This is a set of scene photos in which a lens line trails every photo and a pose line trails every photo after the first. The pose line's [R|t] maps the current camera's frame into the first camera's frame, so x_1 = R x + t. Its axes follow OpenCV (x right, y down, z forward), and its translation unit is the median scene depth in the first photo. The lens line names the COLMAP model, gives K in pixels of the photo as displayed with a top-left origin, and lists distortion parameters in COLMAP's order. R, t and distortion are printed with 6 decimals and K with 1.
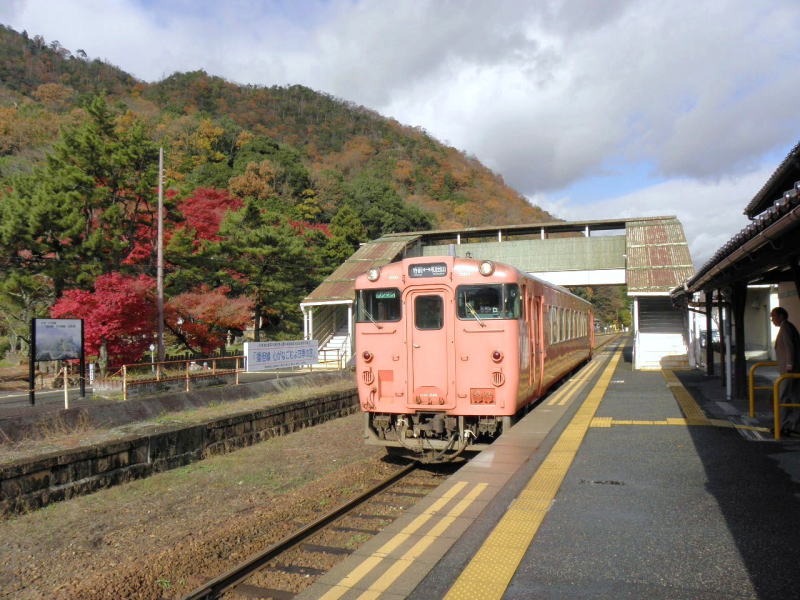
lens RADIAL K [[641.1, 0, 396.7], [0, 641.1, 301.5], [0, 0, 1]] dist [-0.060533, 0.009680]
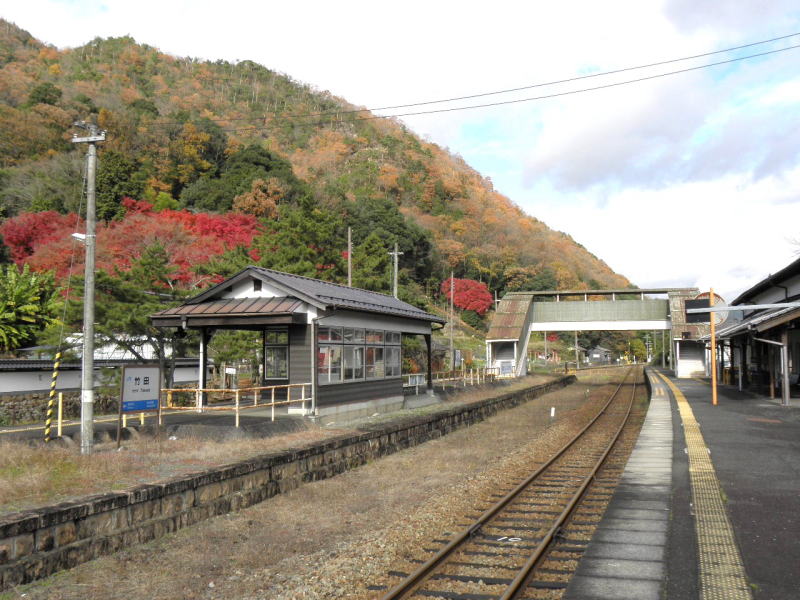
lens RADIAL K [[843.9, 0, 400.1], [0, 843.9, 301.7], [0, 0, 1]] dist [0.040438, 0.000000]
pose [[0.996259, 0.017112, 0.084709, -0.060381], [-0.014982, 0.999557, -0.025712, -0.004099], [-0.085111, 0.024347, 0.996074, -0.131728]]
